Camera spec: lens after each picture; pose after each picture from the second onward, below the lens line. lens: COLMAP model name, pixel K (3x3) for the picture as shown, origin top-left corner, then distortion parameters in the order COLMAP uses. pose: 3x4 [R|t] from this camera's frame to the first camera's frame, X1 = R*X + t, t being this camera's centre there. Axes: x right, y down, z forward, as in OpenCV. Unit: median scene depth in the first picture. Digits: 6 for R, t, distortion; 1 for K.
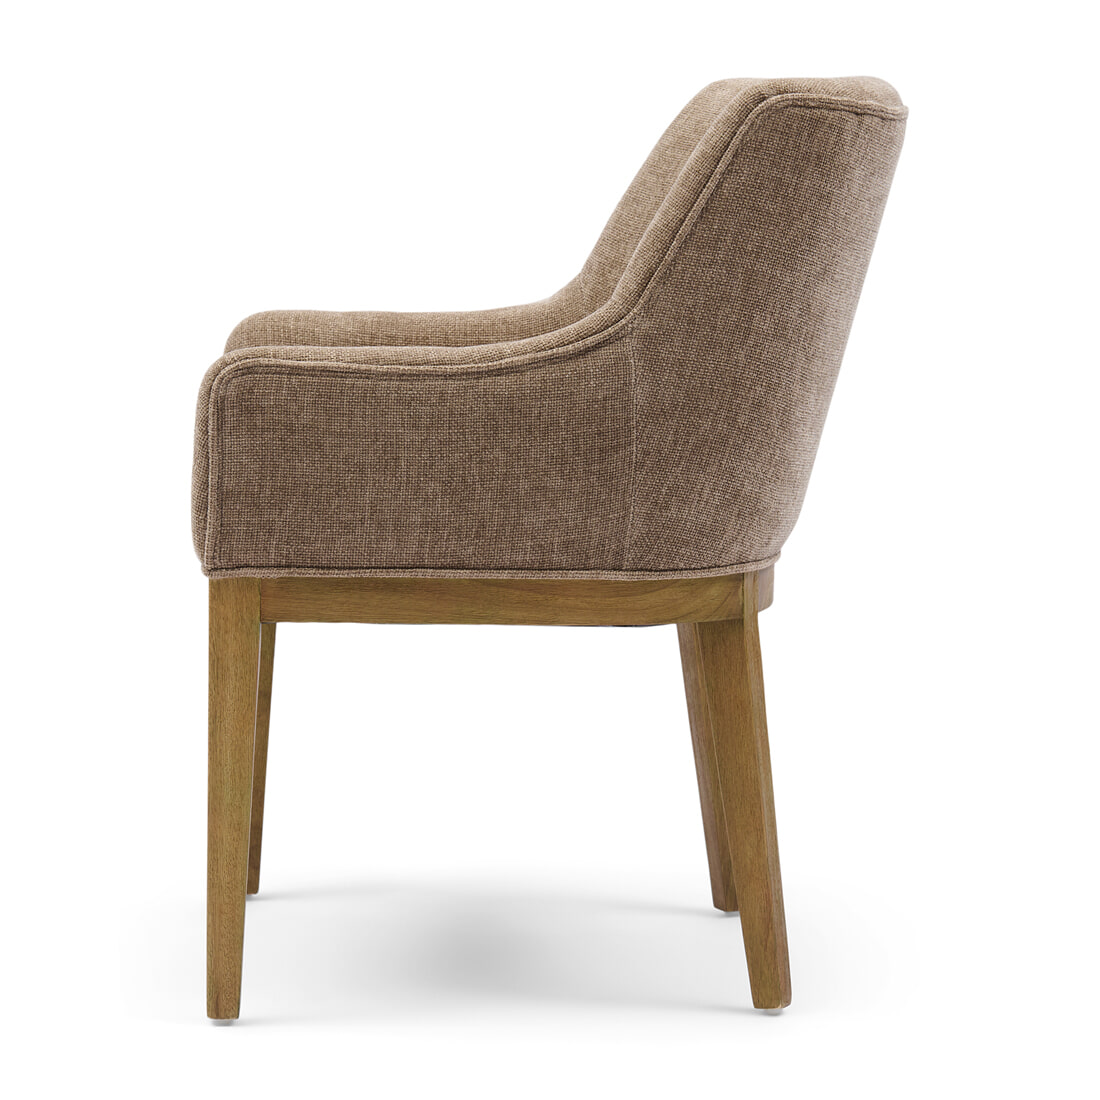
lens RADIAL K [[2701.8, 0, 550.1], [0, 2701.8, 553.5], [0, 0, 1]] dist [0.120343, 0.000000]
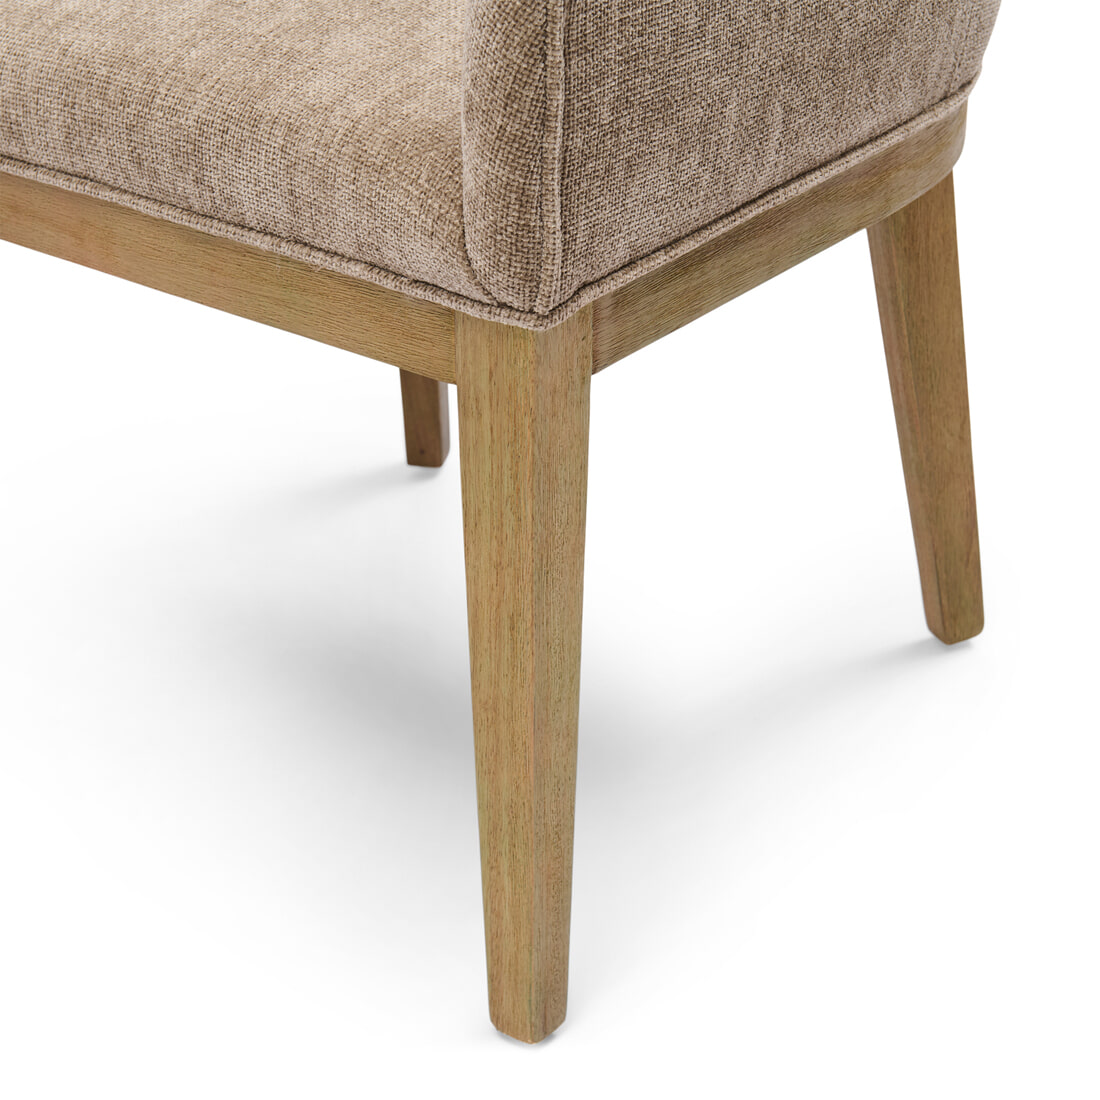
lens RADIAL K [[2701.8, 0, 501.5], [0, 2701.8, 446.9], [0, 0, 1]] dist [0.120343, 0.000000]
pose [[0.776328, -0.305113, 0.551563, -0.410103], [0.123686, 0.931765, 0.341344, -0.141411], [-0.618075, -0.196774, 0.761093, 0.590647]]
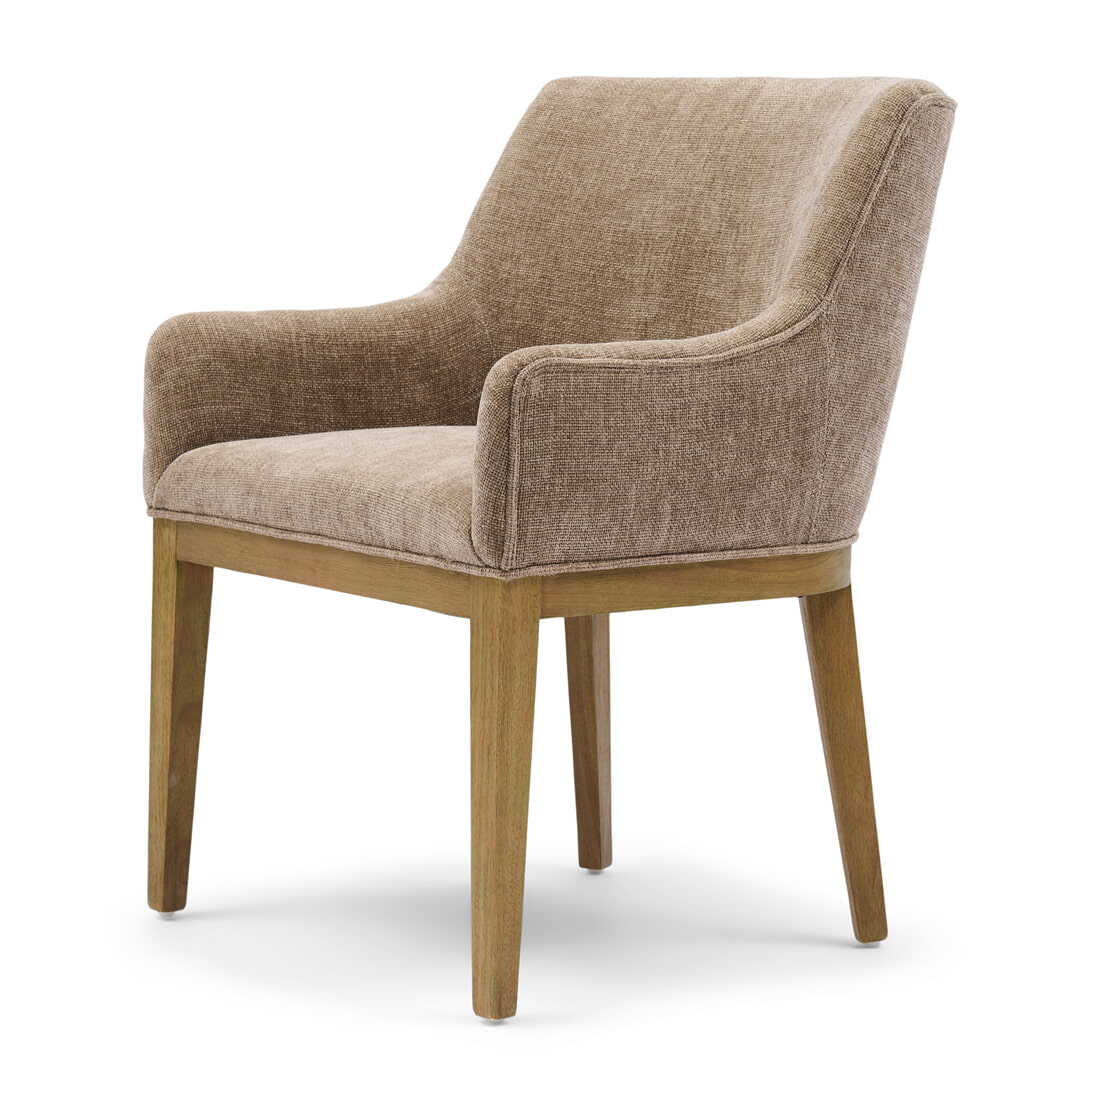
lens RADIAL K [[2701.8, 0, 548.5], [0, 2701.8, 547.8], [0, 0, 1]] dist [0.120343, 0.000000]
pose [[0.894399, -0.072439, 0.441366, -0.536543], [0.070043, 0.997307, 0.021745, -0.022539], [-0.441752, 0.011466, 0.897064, 0.093018]]
